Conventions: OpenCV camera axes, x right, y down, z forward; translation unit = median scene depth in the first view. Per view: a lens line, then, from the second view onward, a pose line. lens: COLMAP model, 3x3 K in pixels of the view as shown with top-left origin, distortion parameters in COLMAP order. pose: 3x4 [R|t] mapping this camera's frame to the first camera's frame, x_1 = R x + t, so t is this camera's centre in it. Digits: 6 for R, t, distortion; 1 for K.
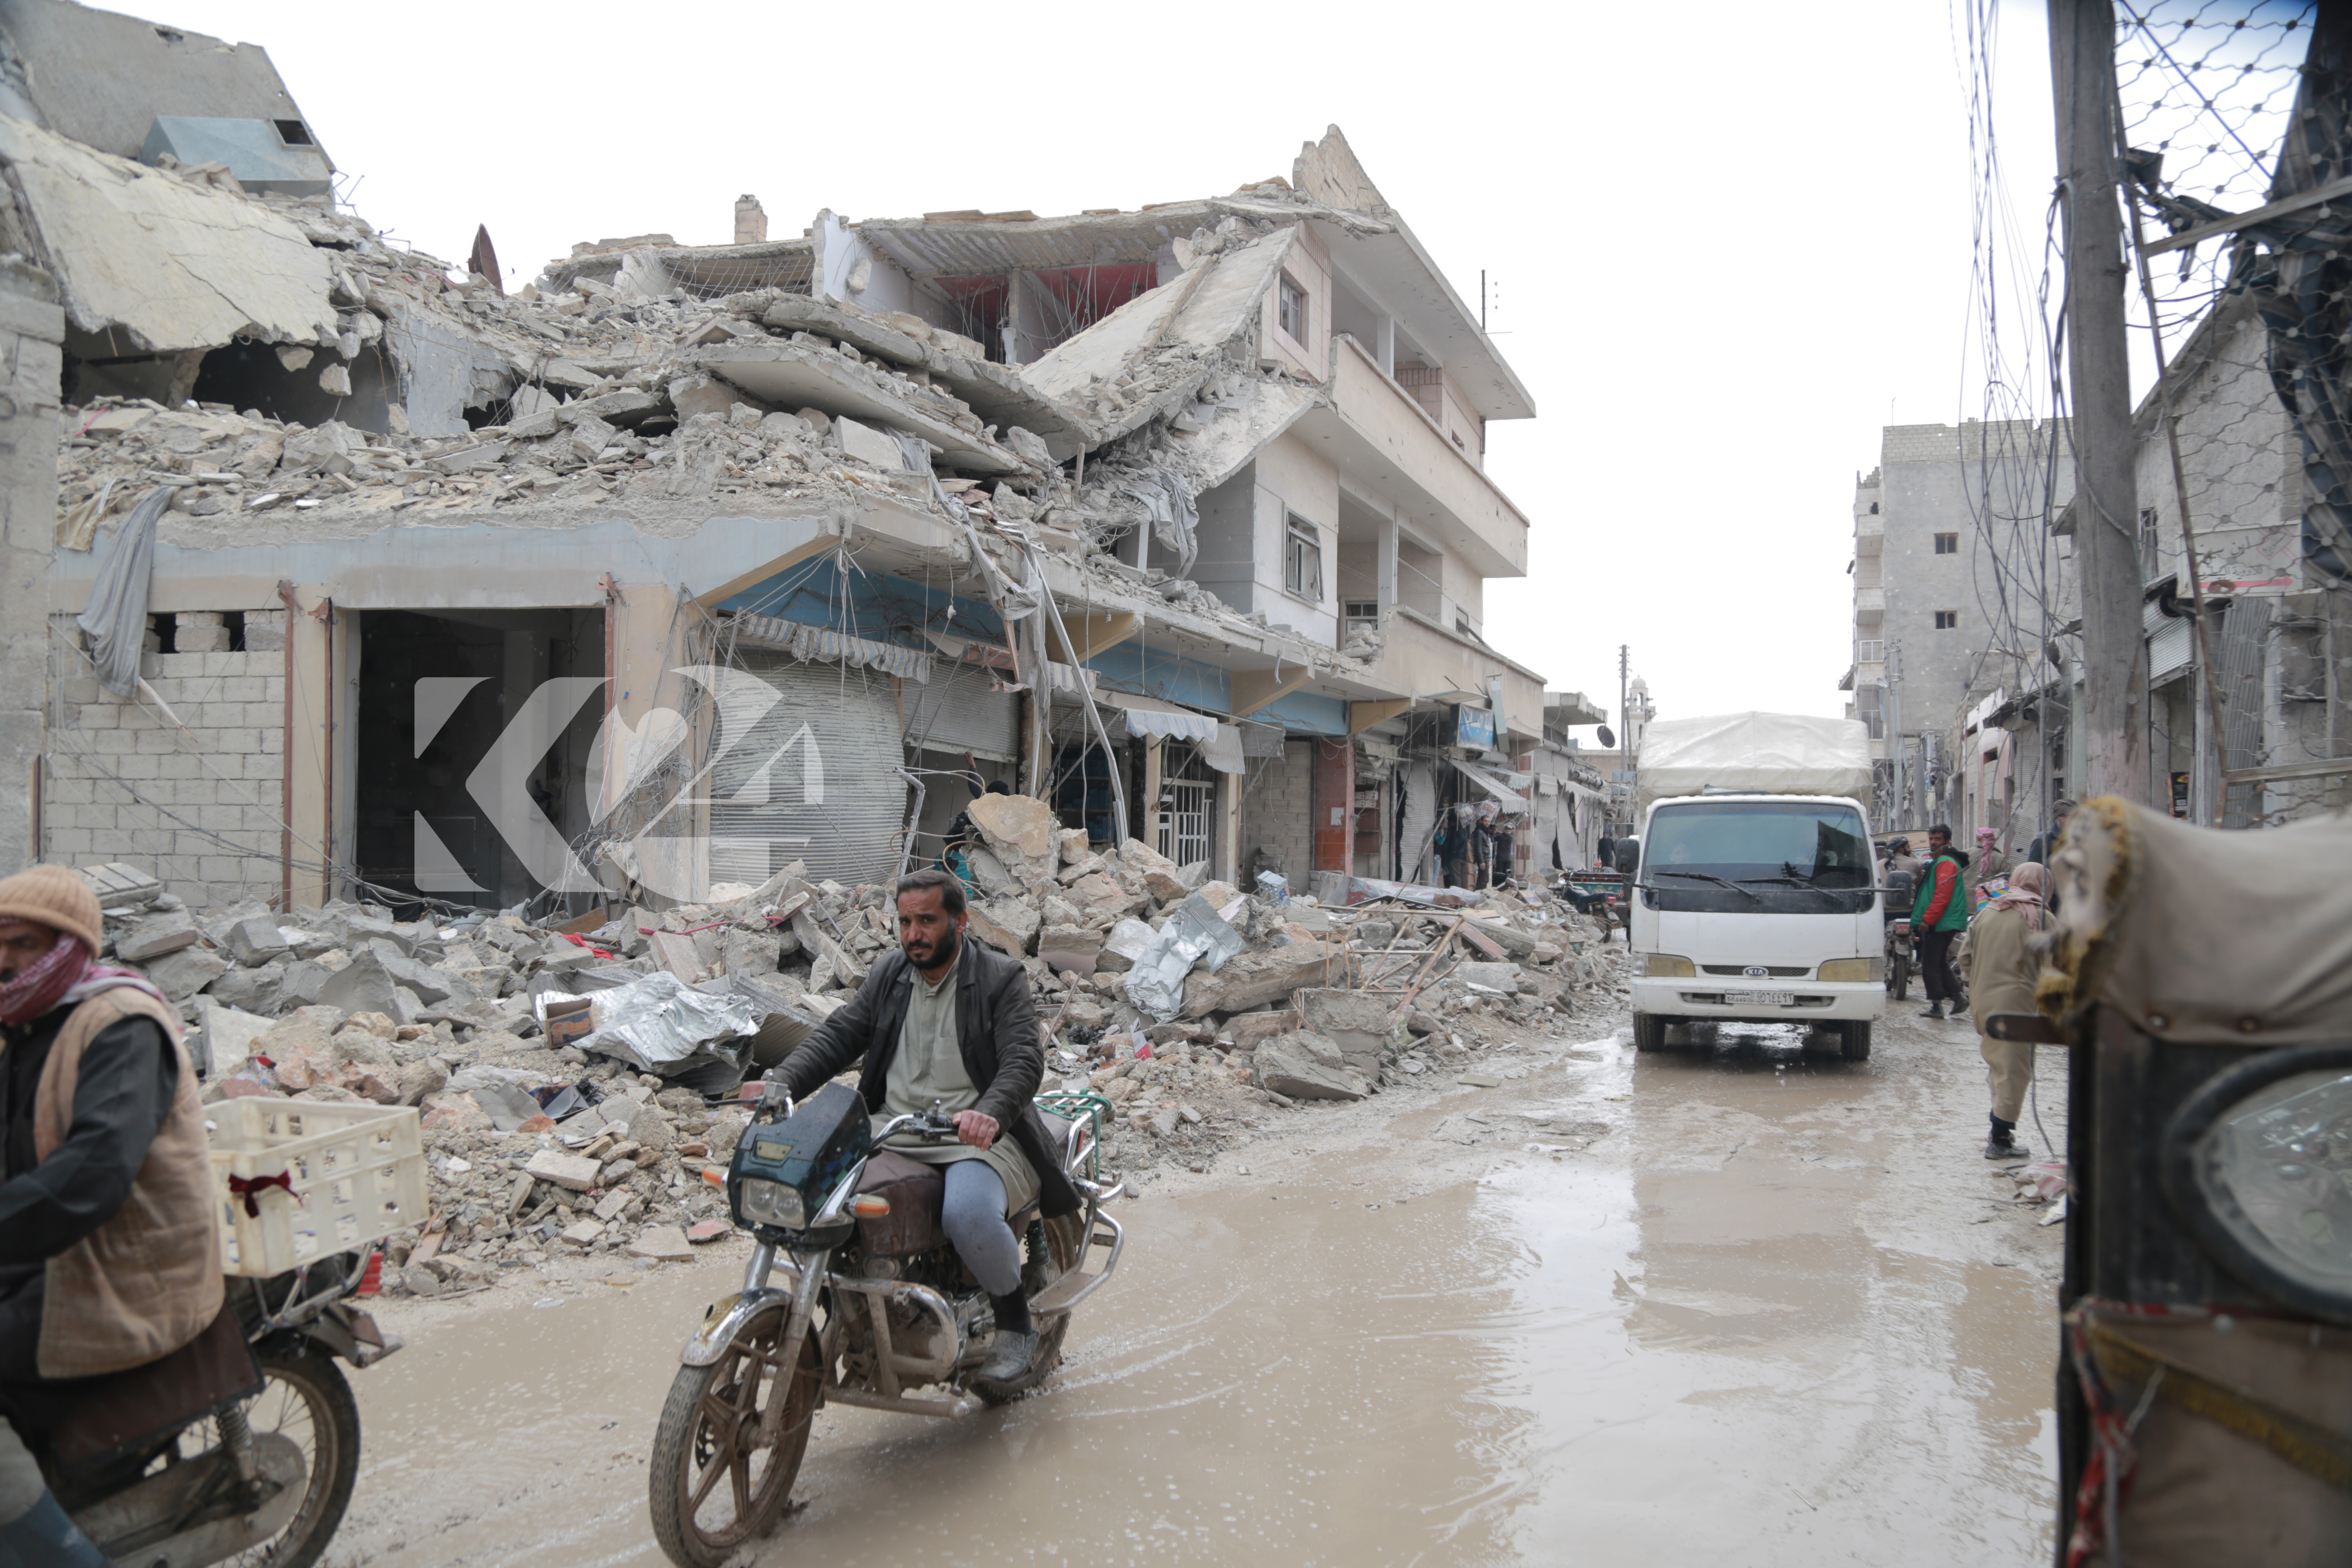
lens RADIAL K [[1632.4, 0, 1165.5], [0, 1632.4, 797.8], [0, 0, 1]] dist [-0.086216, 0.015291]
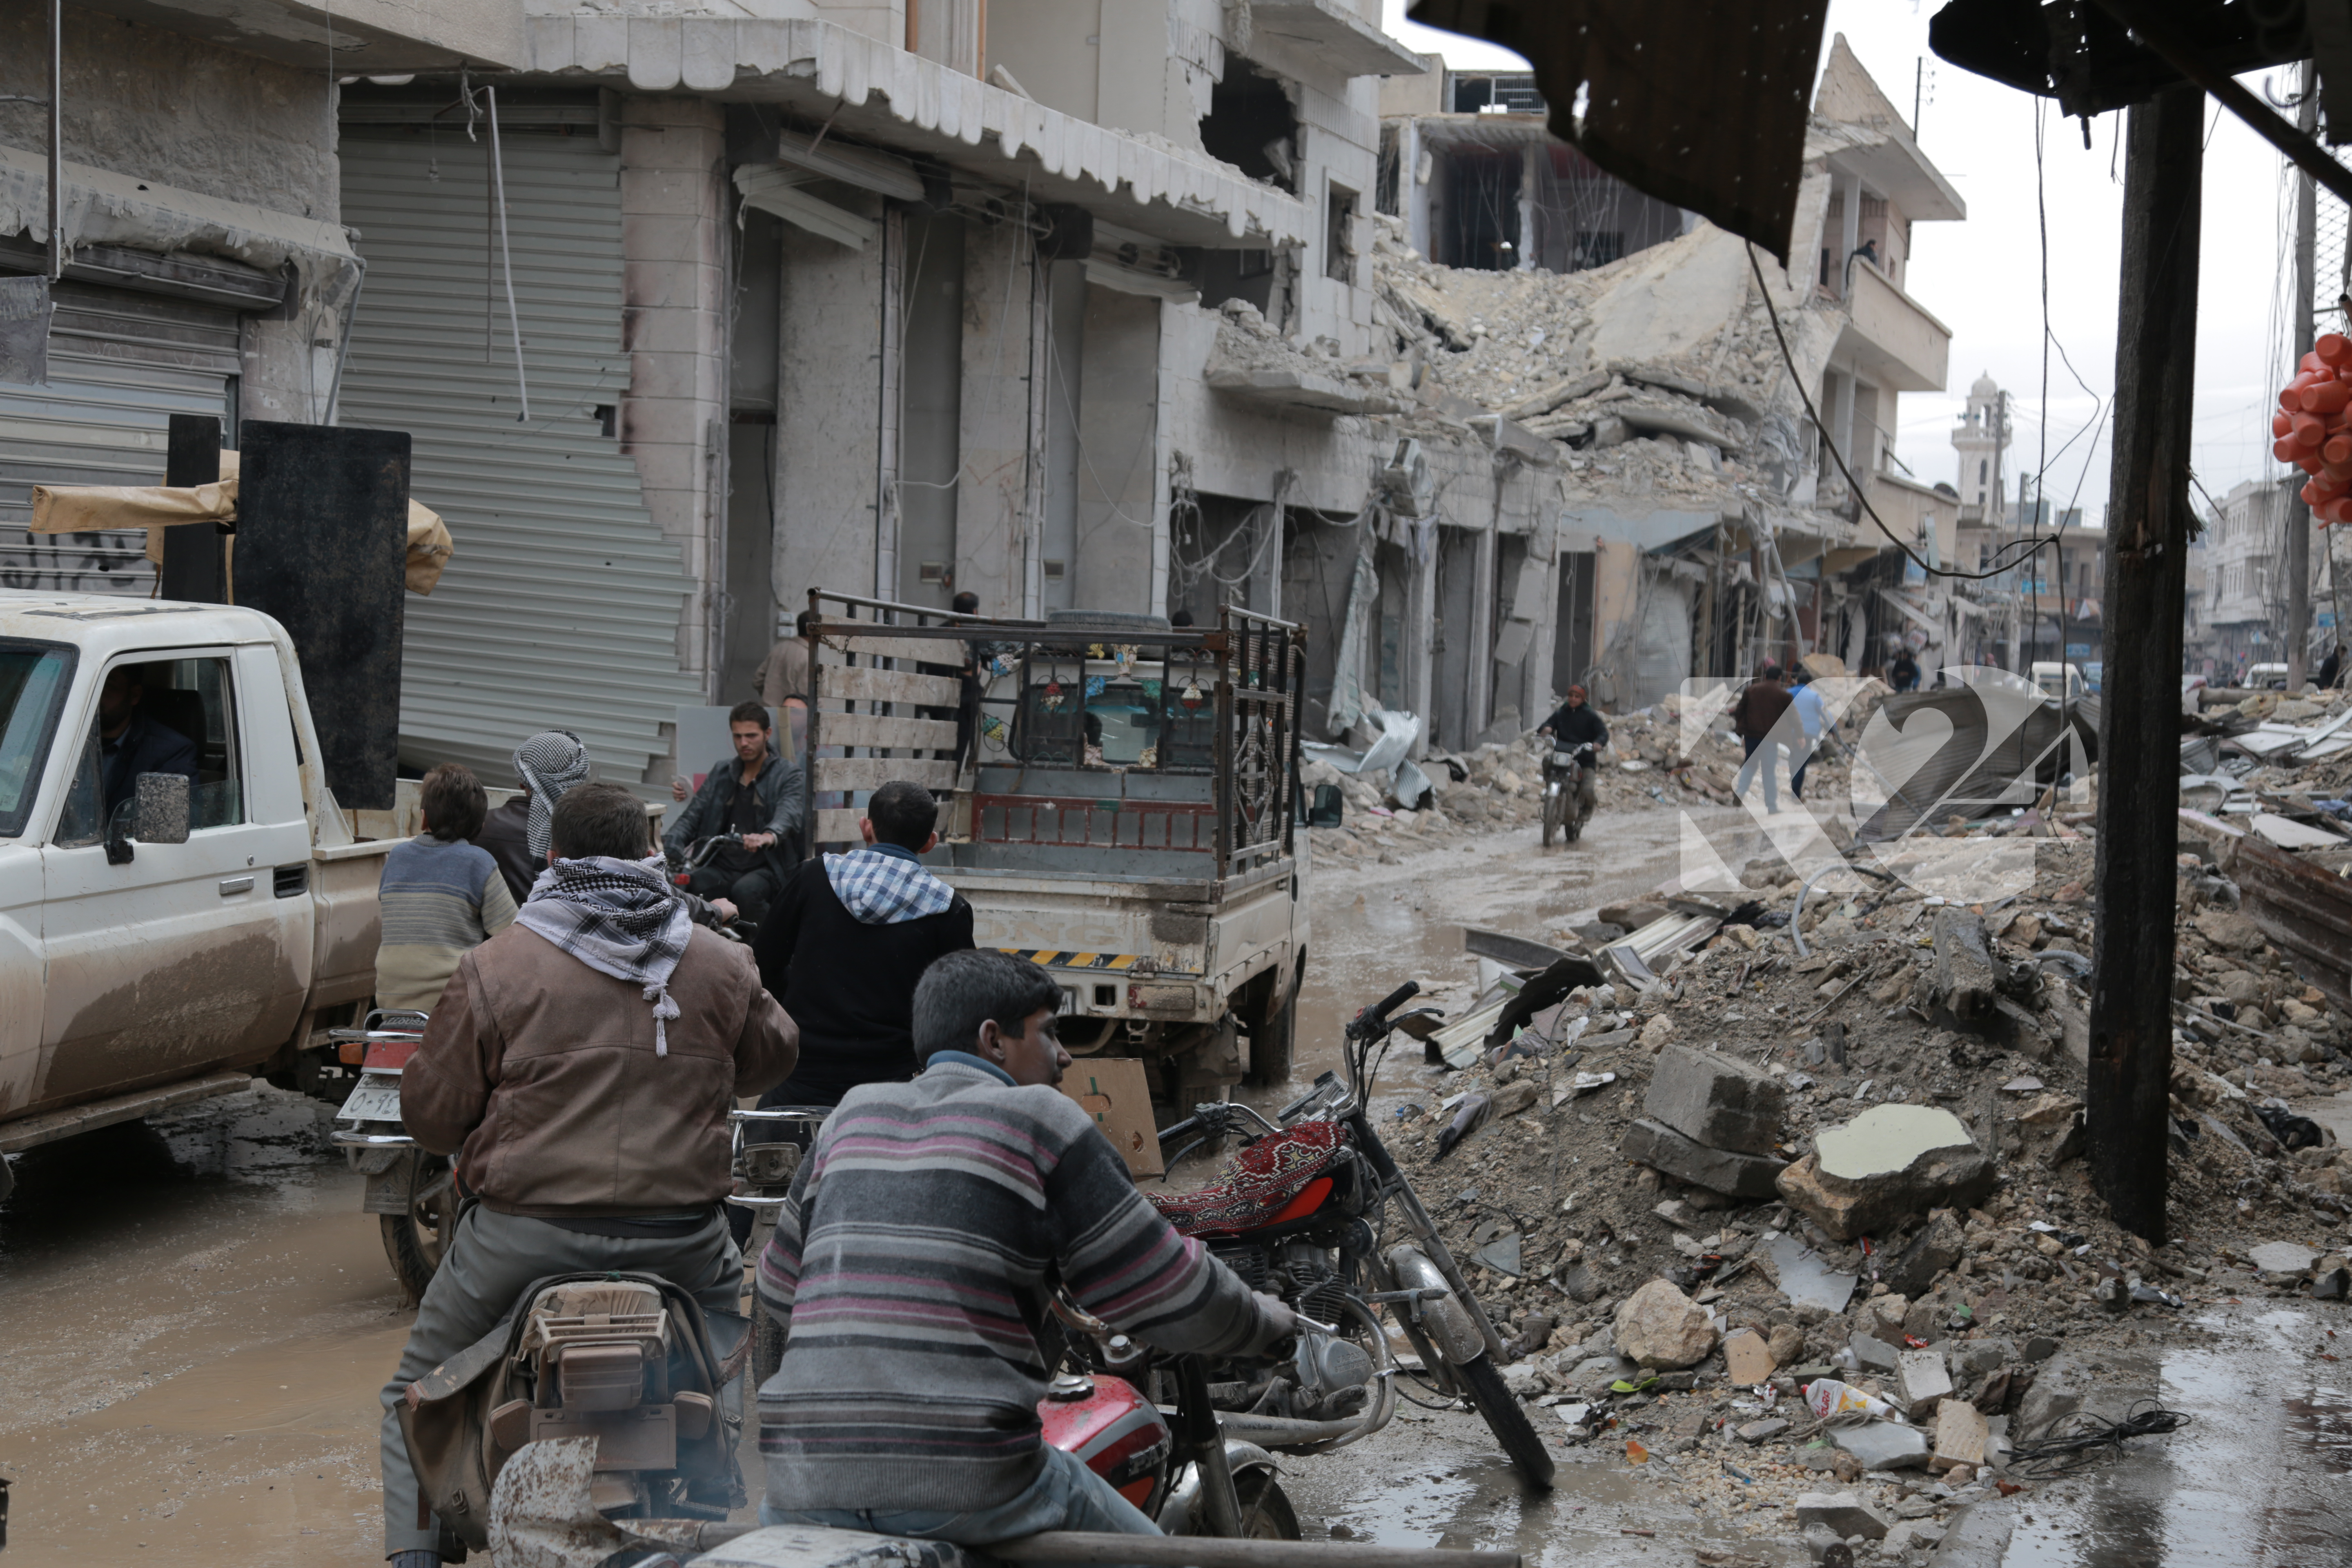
lens RADIAL K [[3288.1, 0, 1155.2], [0, 3288.1, 797.2], [0, 0, 1]] dist [0.162569, 0.000000]
pose [[0.998364, 0.014562, 0.055290, -0.438634], [-0.018643, 0.997082, 0.074029, -0.043678], [-0.054051, -0.074939, 0.995722, -1.193375]]
